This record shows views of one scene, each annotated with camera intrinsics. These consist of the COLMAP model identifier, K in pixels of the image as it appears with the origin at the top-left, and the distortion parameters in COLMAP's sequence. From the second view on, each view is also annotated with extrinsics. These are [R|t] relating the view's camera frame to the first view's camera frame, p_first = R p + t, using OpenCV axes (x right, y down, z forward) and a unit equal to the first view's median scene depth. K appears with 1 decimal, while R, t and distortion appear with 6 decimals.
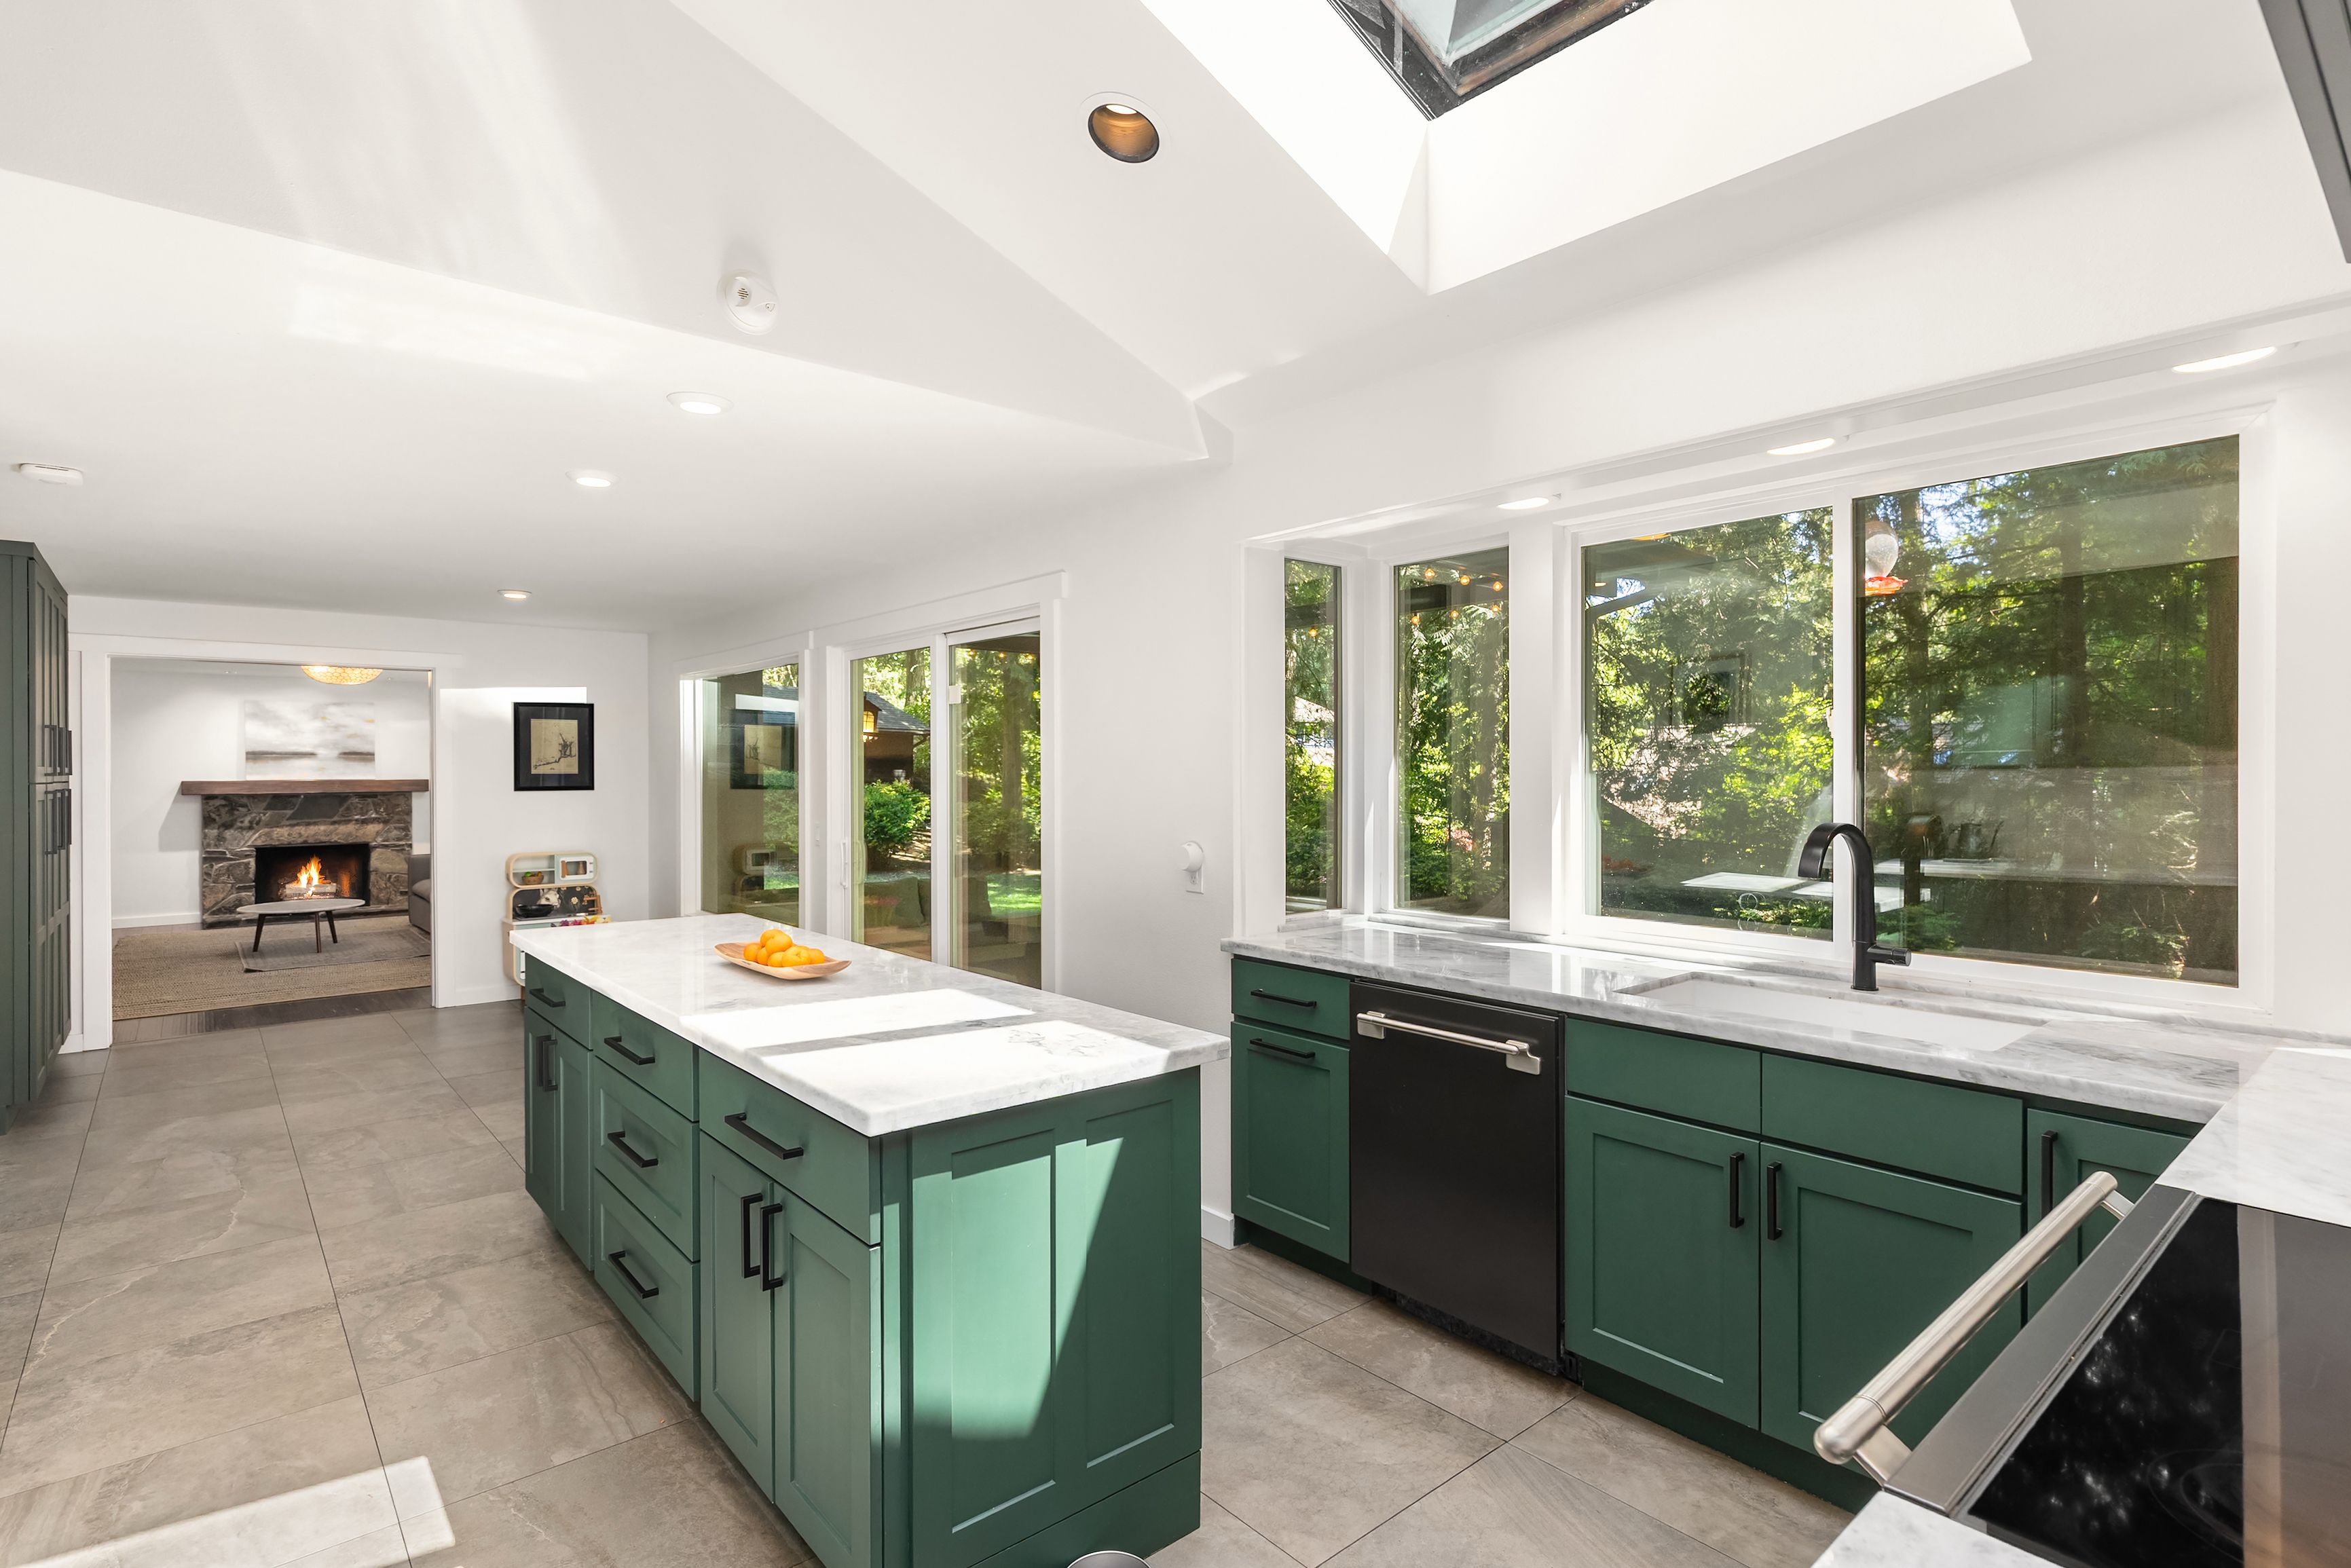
lens RADIAL K [[1158.2, 0, 1175.5], [0, 1158.2, 784.0], [0, 0, 1]] dist [-0.001463, 0.001062]
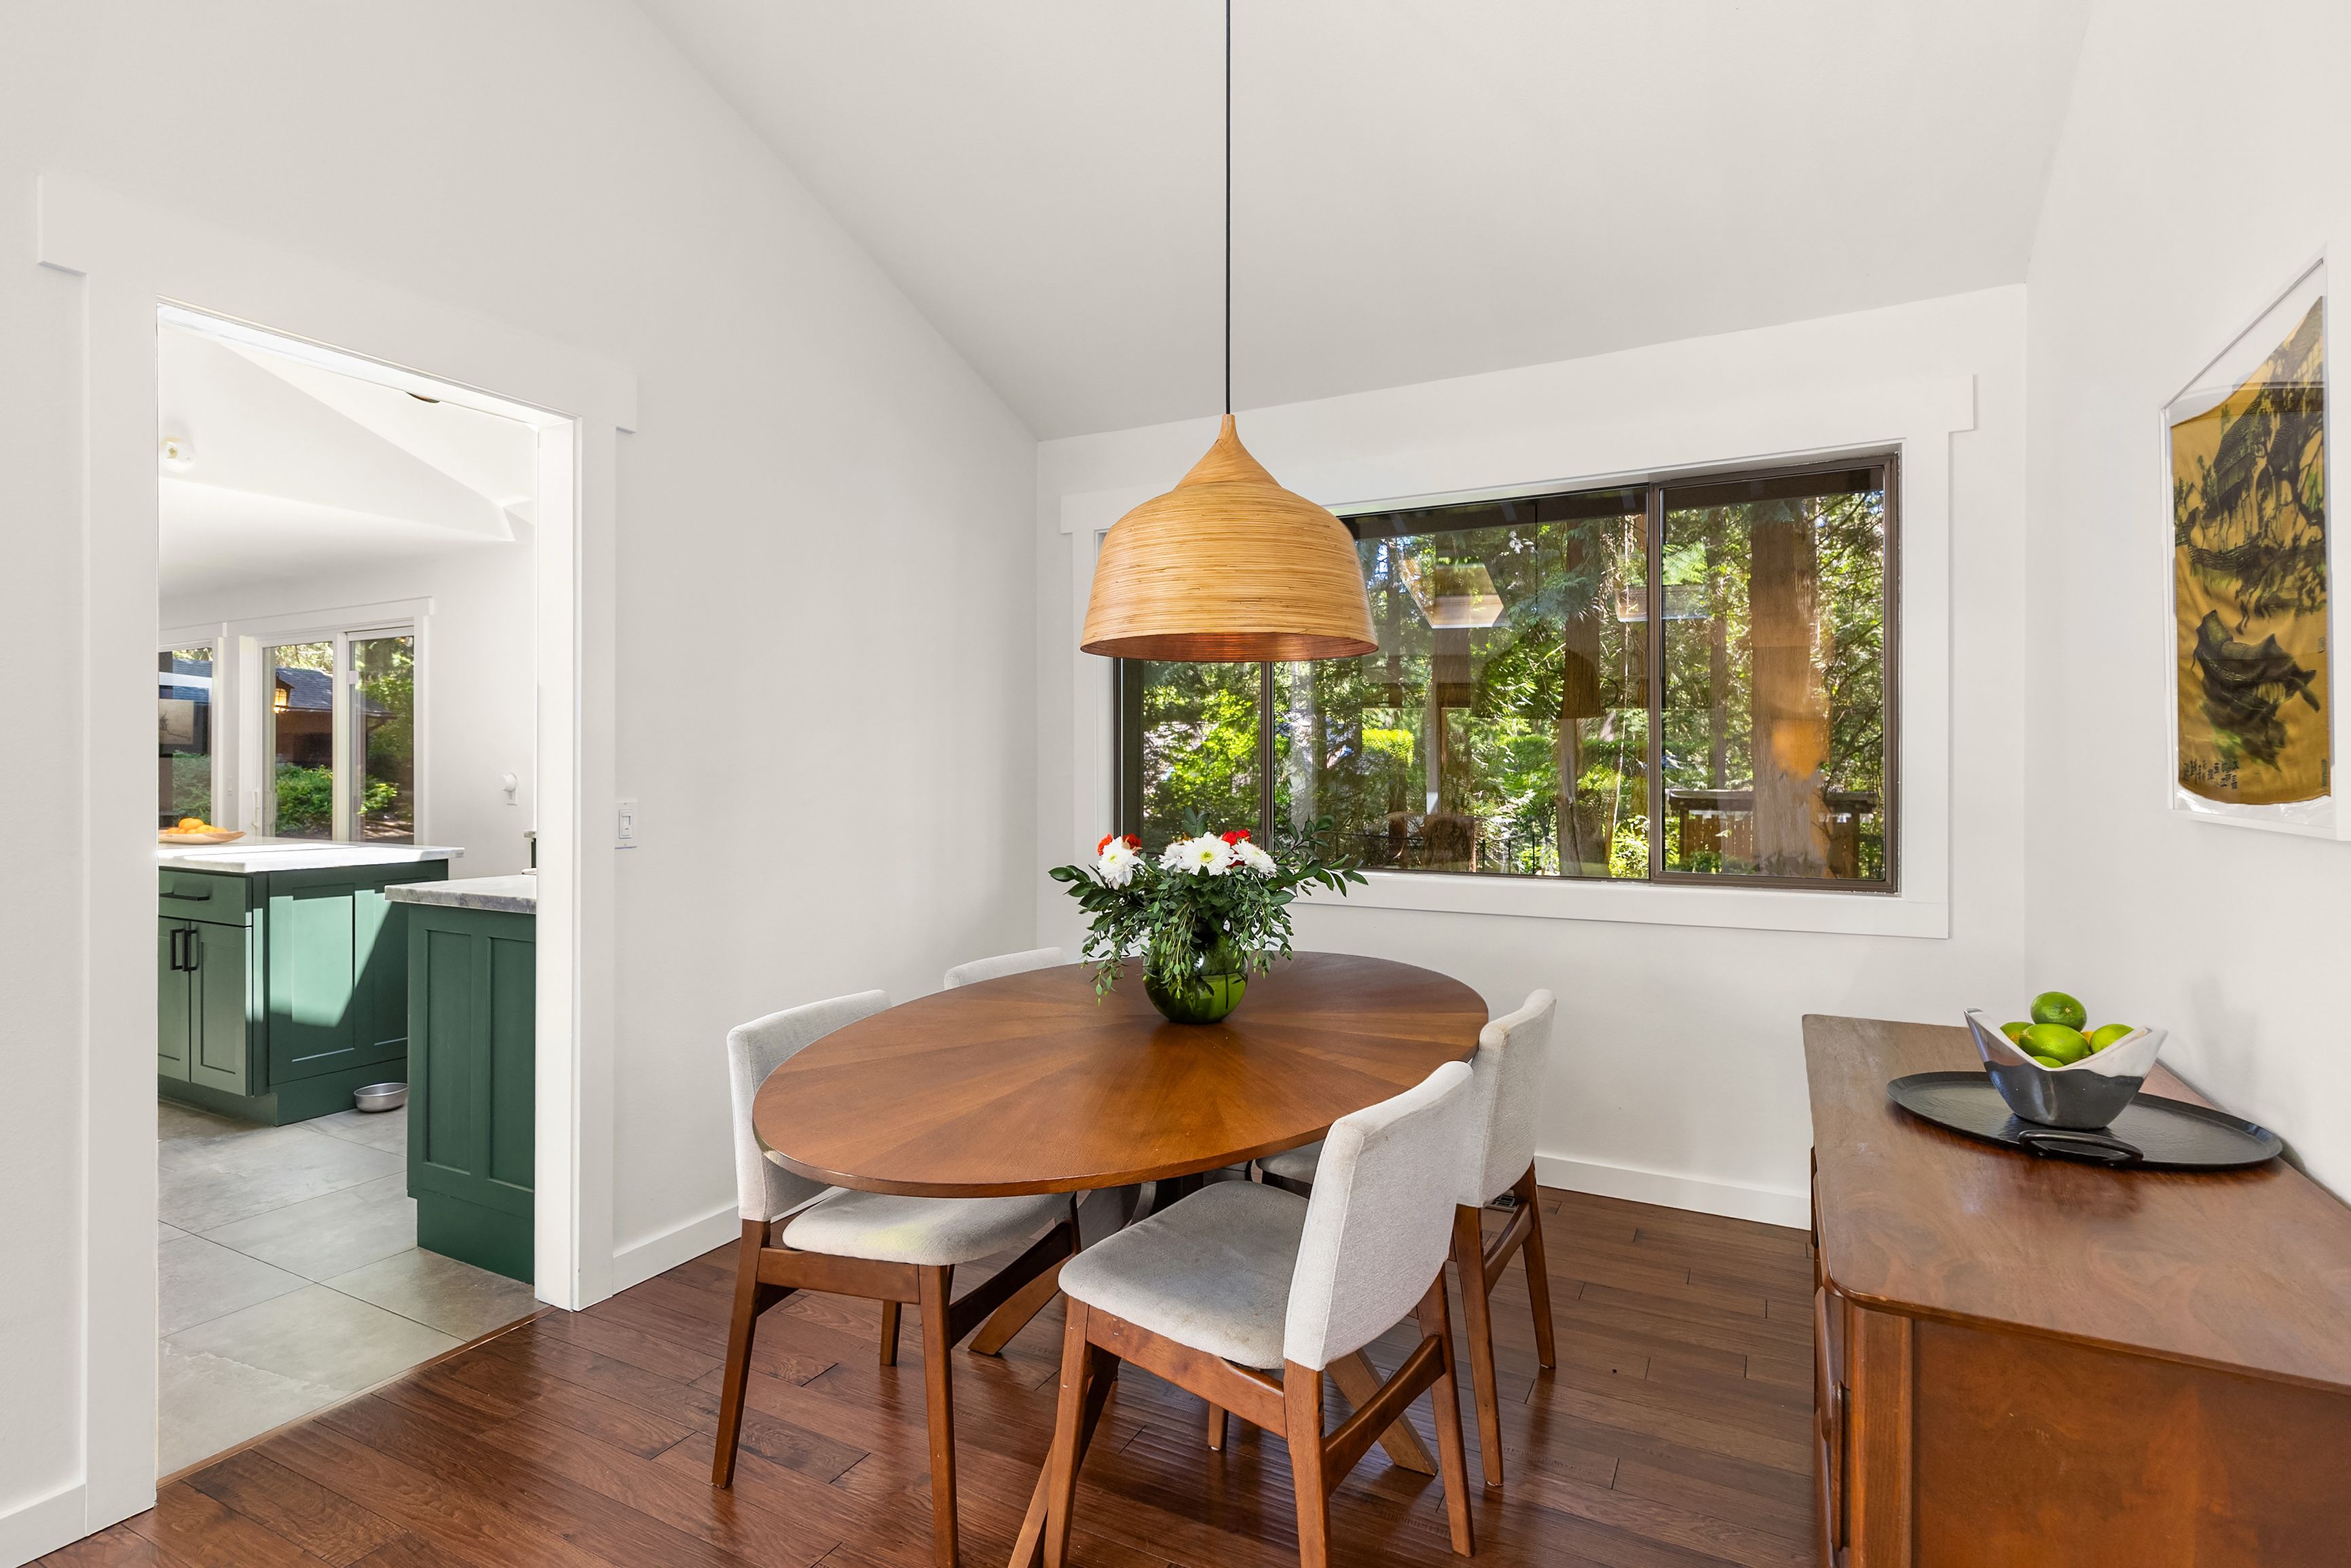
lens RADIAL K [[1169.9, 0, 1175.5], [0, 1169.9, 784.0], [0, 0, 1]] dist [-0.000695, -0.000357]
pose [[0.931765, 0.004864, 0.363030, 0.308772], [-0.004230, 0.999988, -0.002542, 0.068899], [-0.363038, 0.000833, 0.931774, -0.919626]]
